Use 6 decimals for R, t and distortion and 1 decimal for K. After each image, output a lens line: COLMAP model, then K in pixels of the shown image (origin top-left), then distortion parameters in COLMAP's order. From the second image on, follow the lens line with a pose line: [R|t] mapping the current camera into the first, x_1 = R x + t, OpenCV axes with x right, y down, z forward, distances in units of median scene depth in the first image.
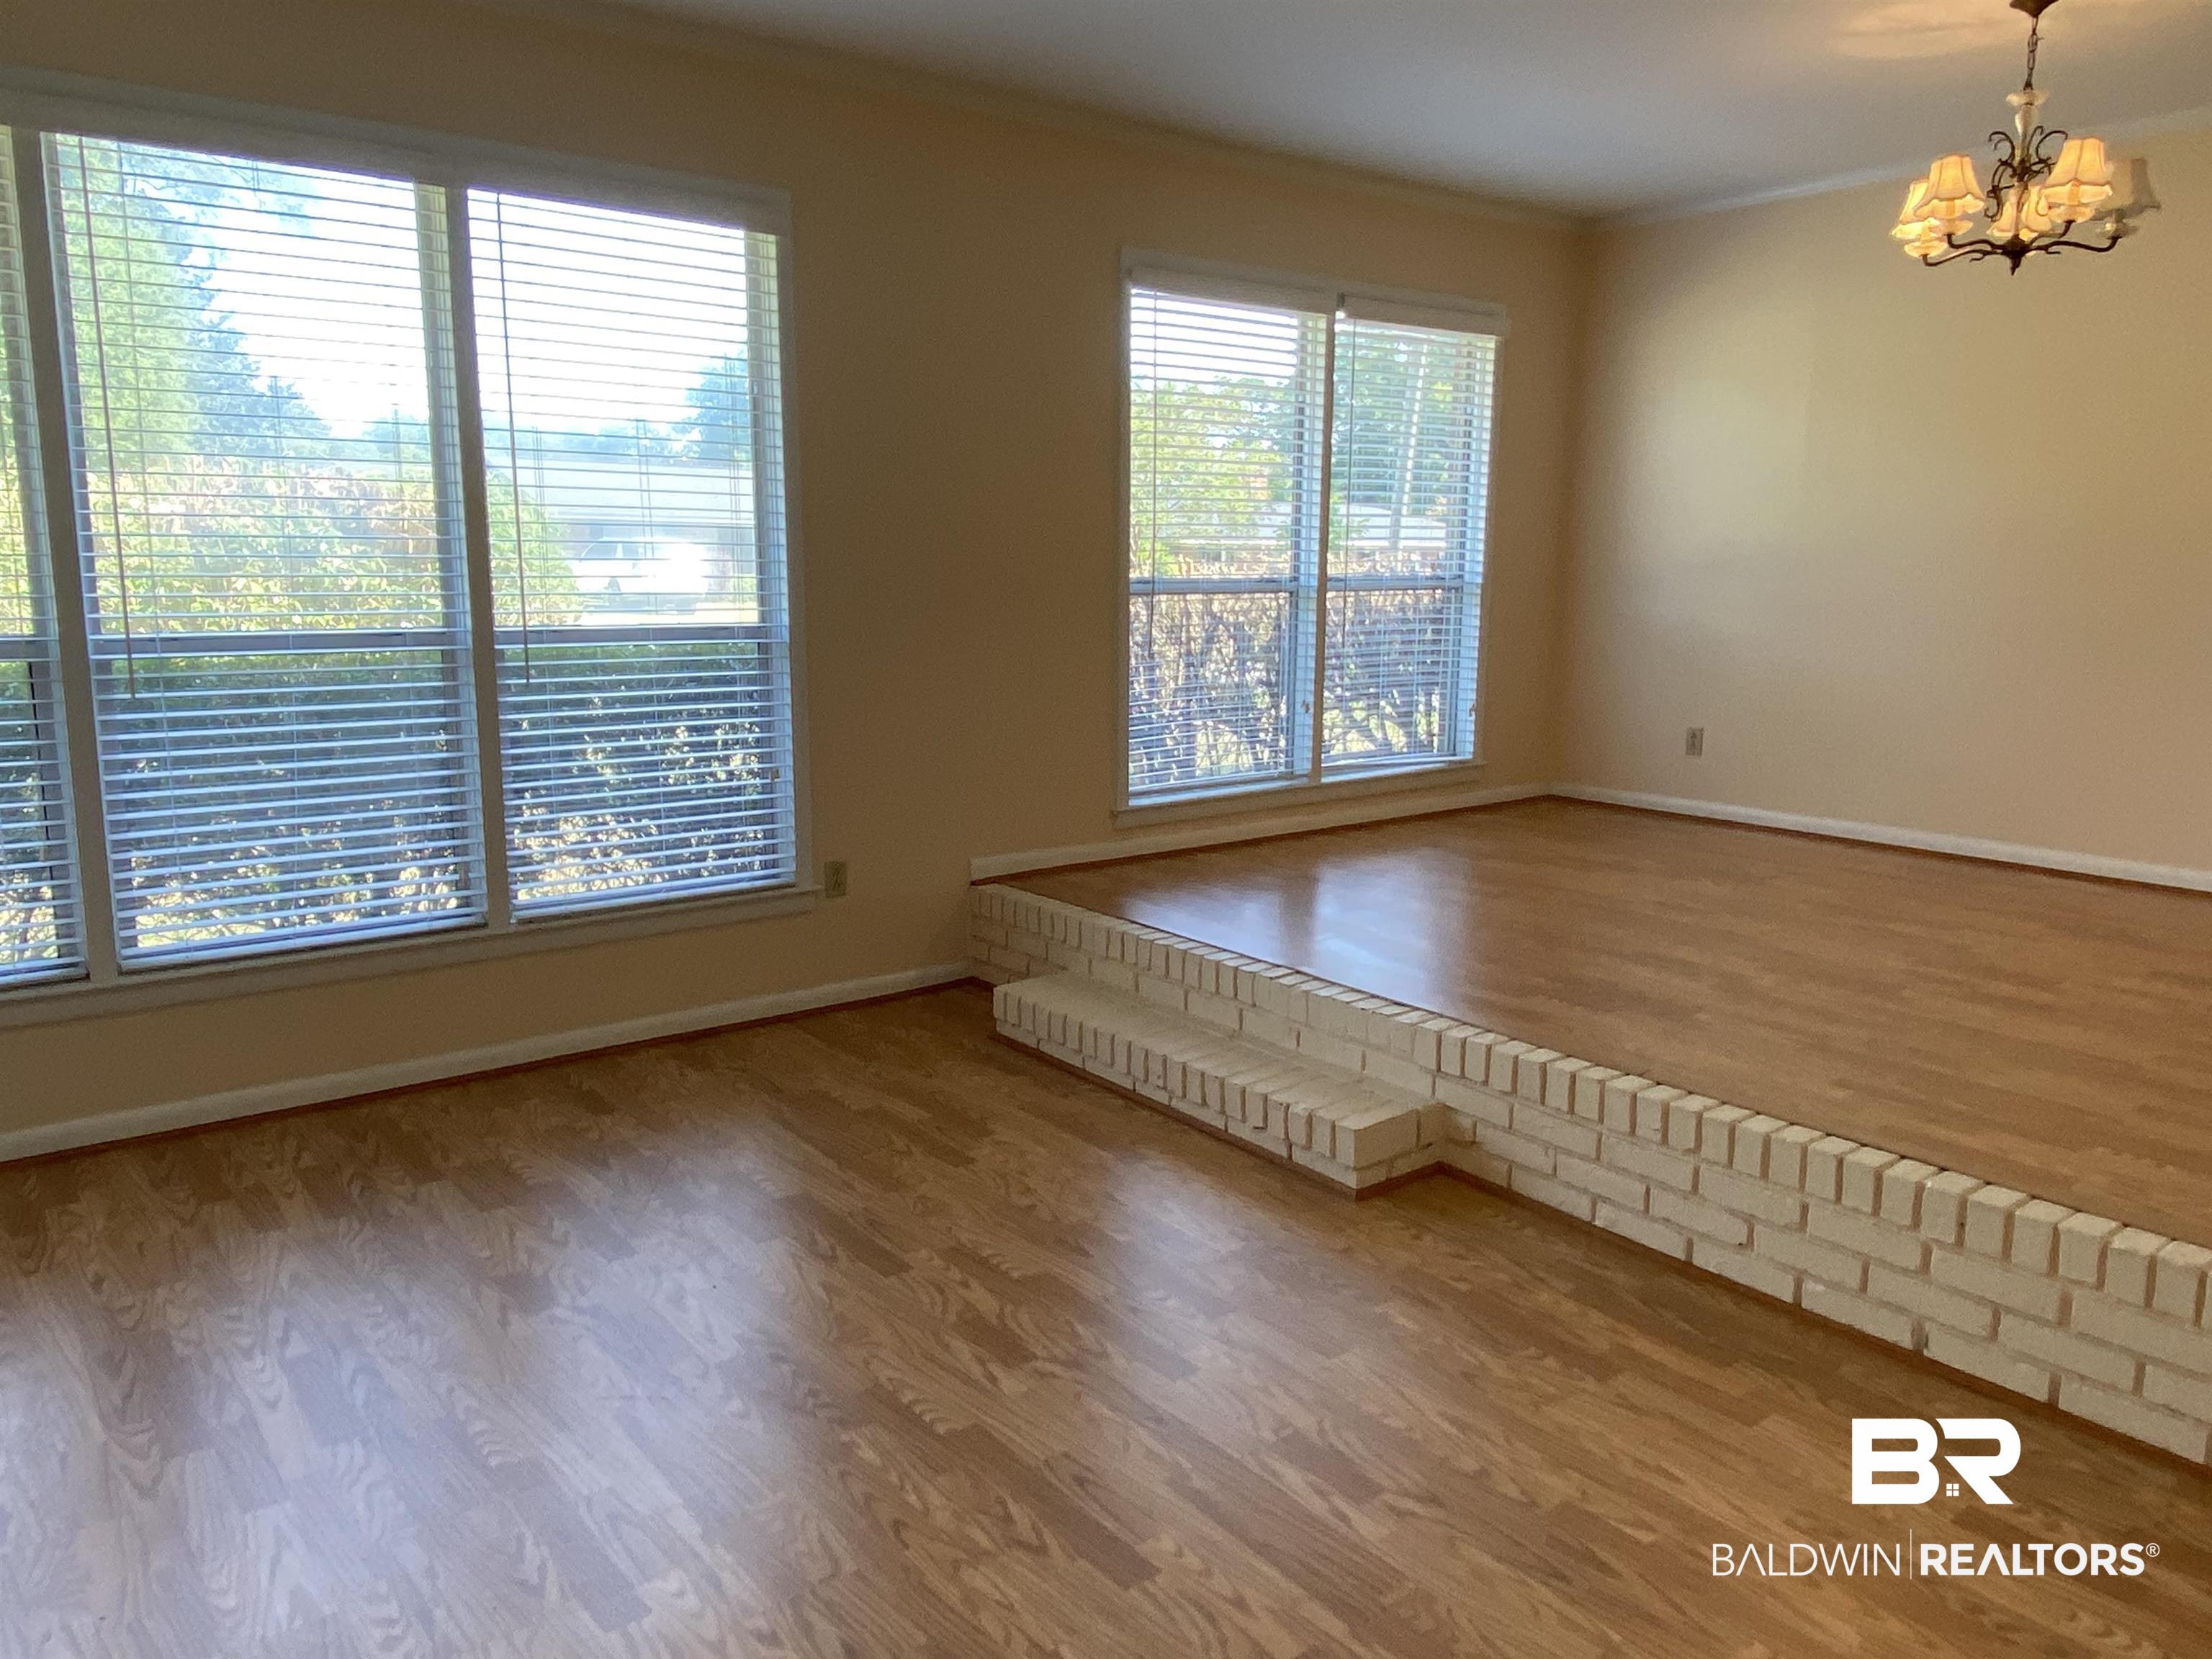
lens RADIAL K [[1549.2, 0, 1090.9], [0, 1549.2, 817.5], [0, 0, 1]] dist [0.096533, -0.119453]
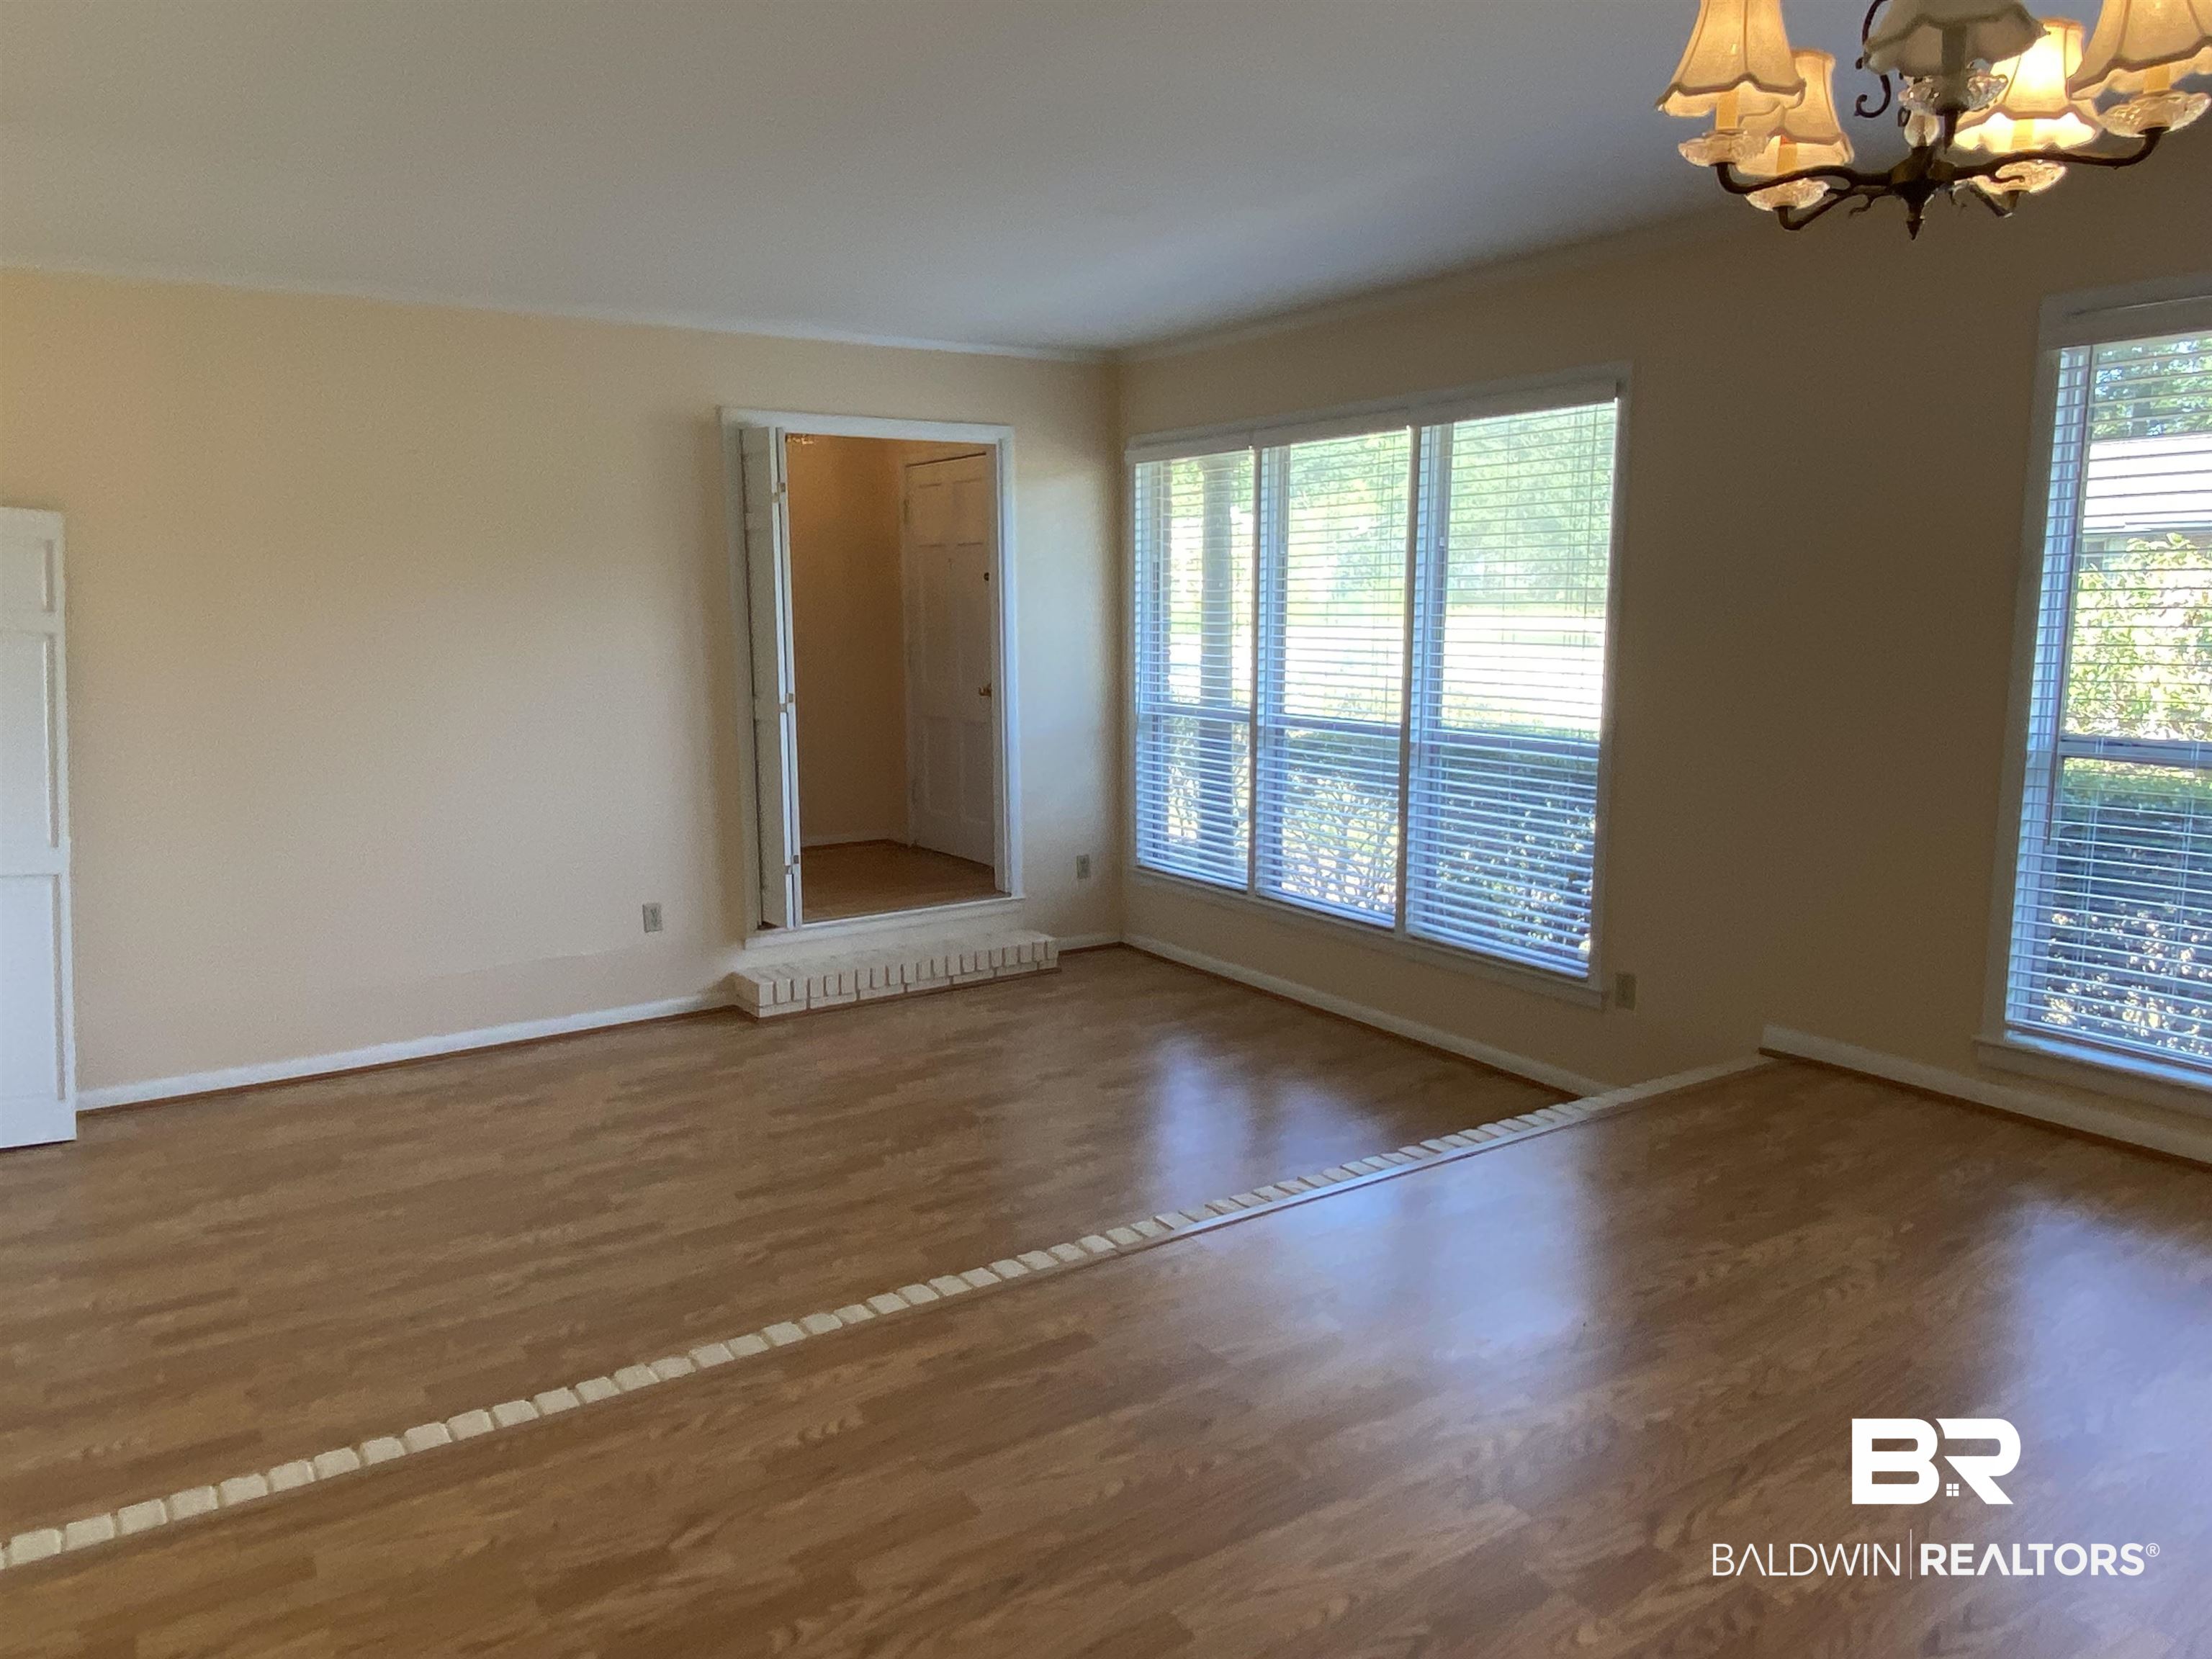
lens RADIAL K [[1477.2, 0, 1054.4], [0, 1477.2, 833.3], [0, 0, 1]] dist [0.000982, 0.000066]
pose [[-0.075504, 0.150738, -0.985686, 1.046430], [-0.161833, 0.973550, 0.161279, -0.203882], [0.983925, 0.171694, -0.049113, 0.806705]]
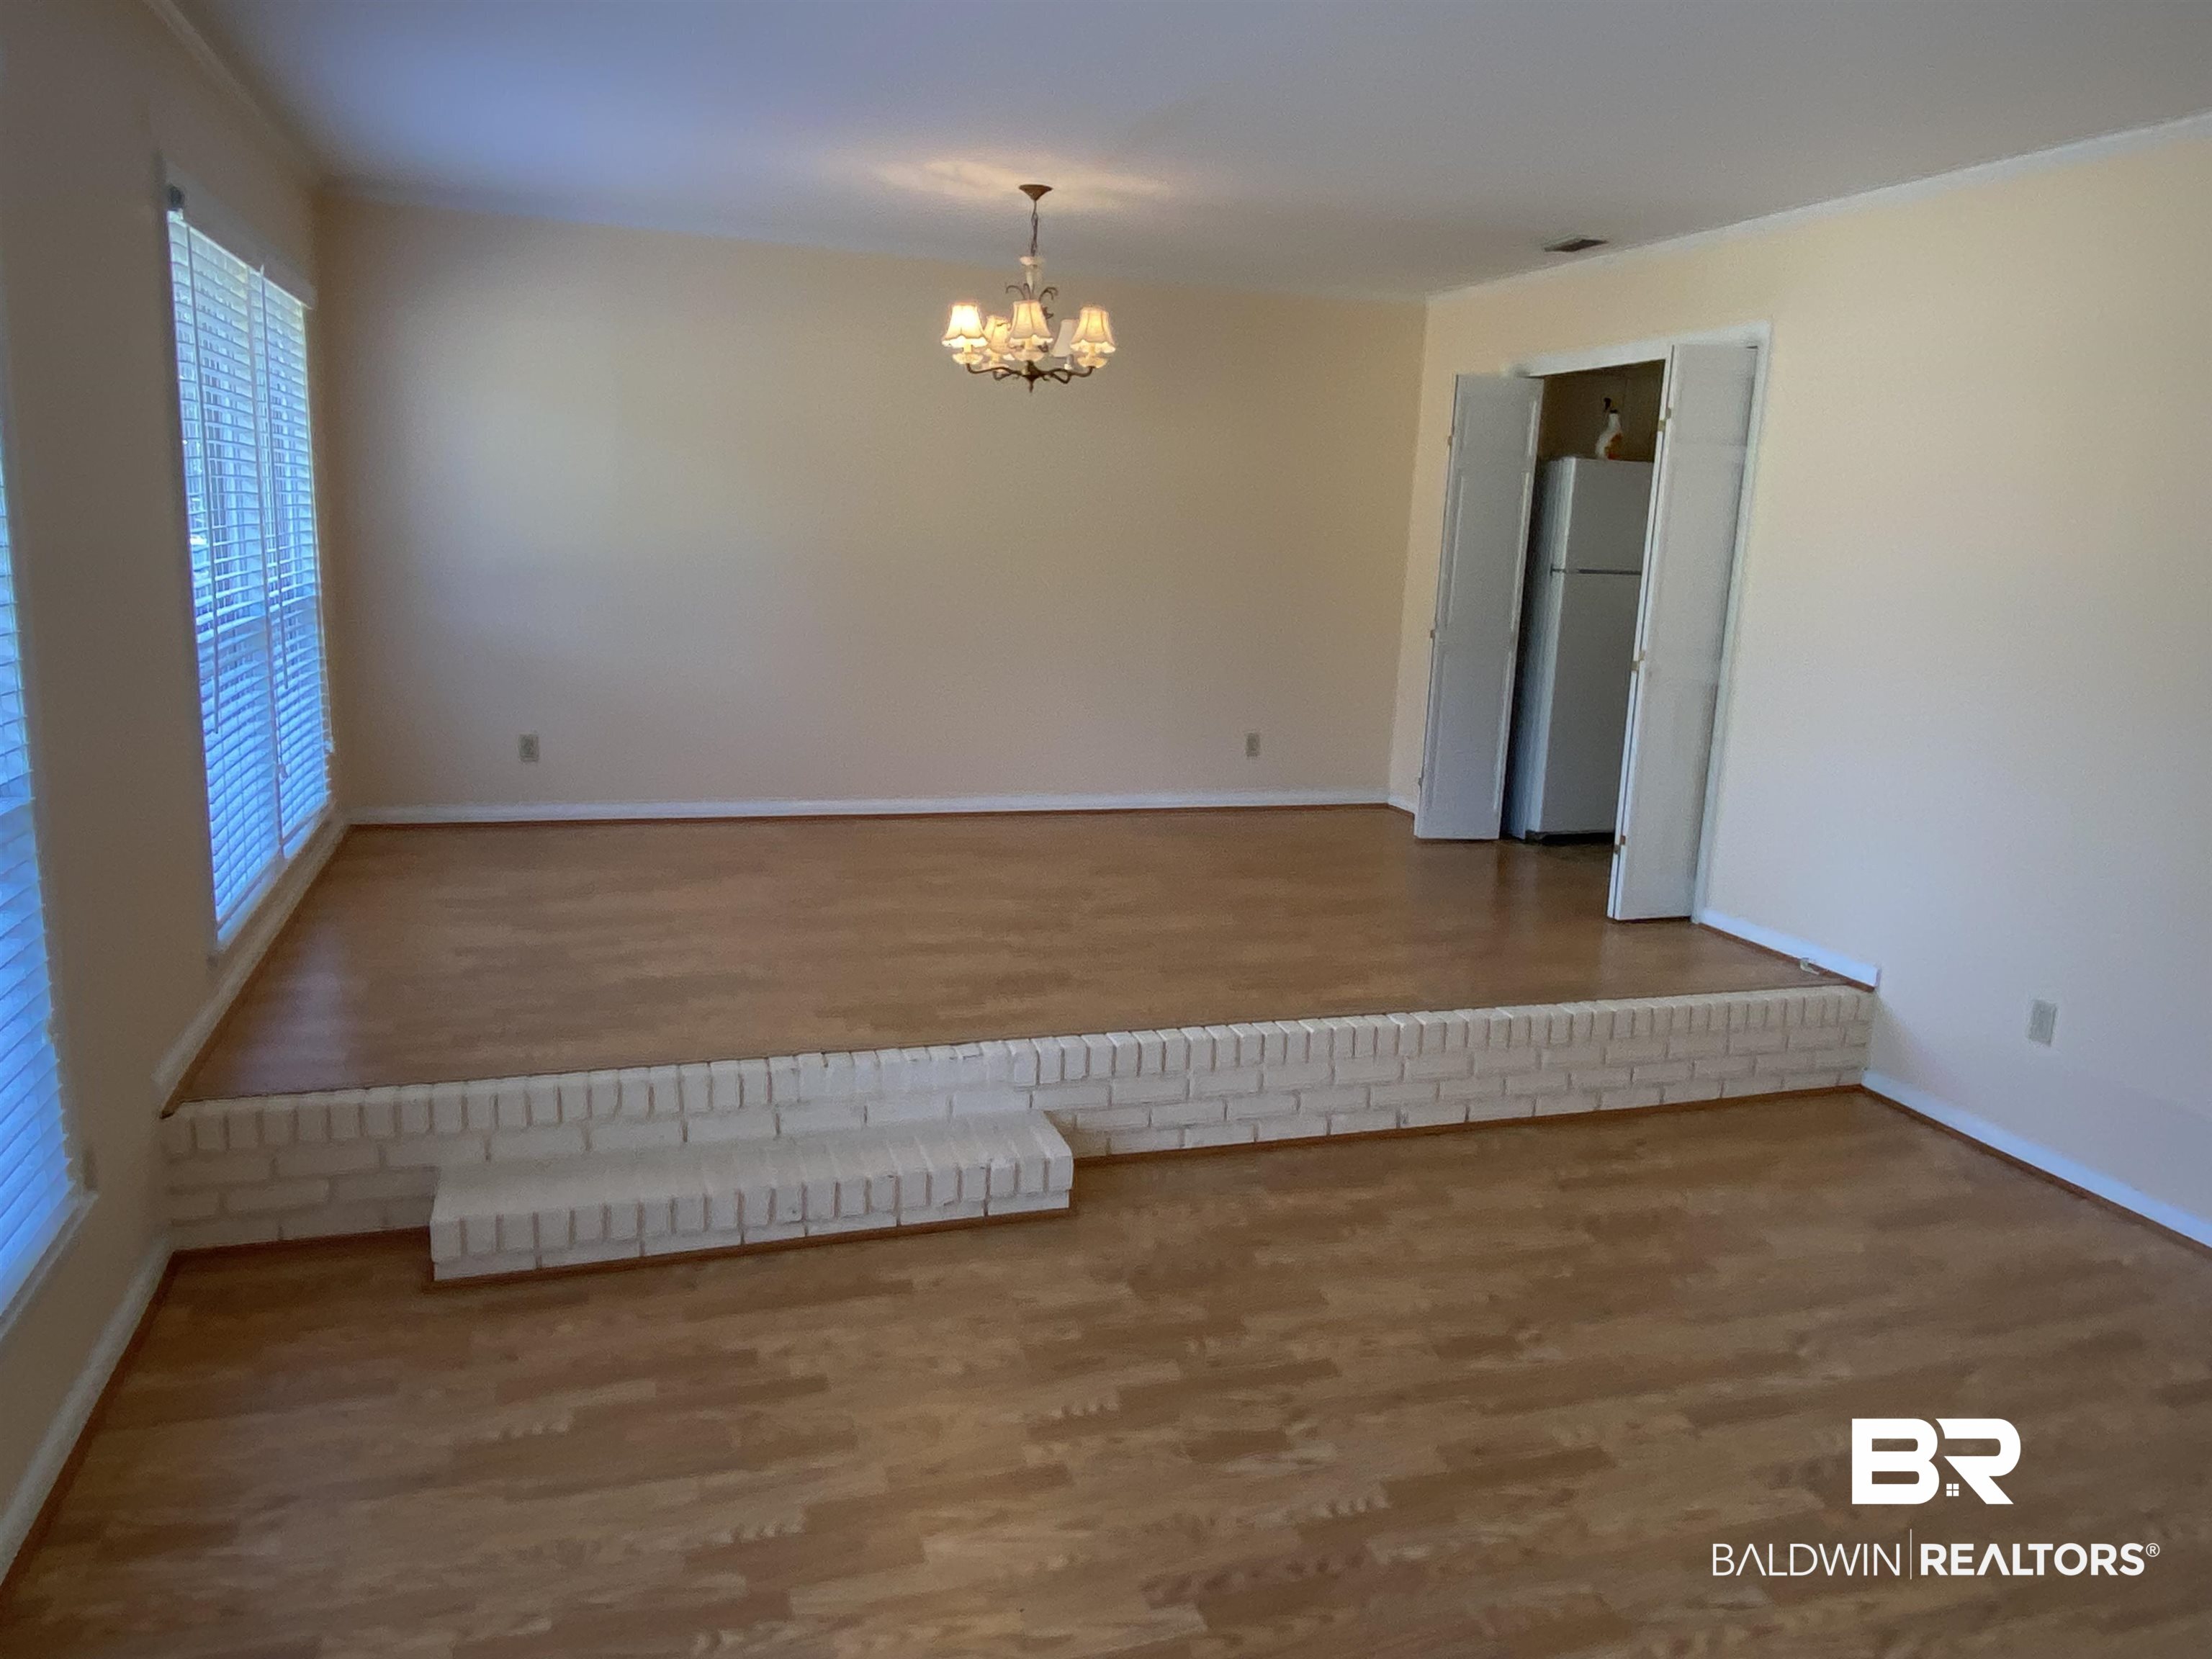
lens RADIAL K [[1549.2, 0, 1090.9], [0, 1549.2, 817.5], [0, 0, 1]] dist [0.096533, -0.119453]
pose [[0.323096, -0.172923, 0.930434, -0.720736], [0.118660, 0.982808, 0.141452, -0.169478], [-0.938898, 0.064703, 0.338060, 0.522848]]
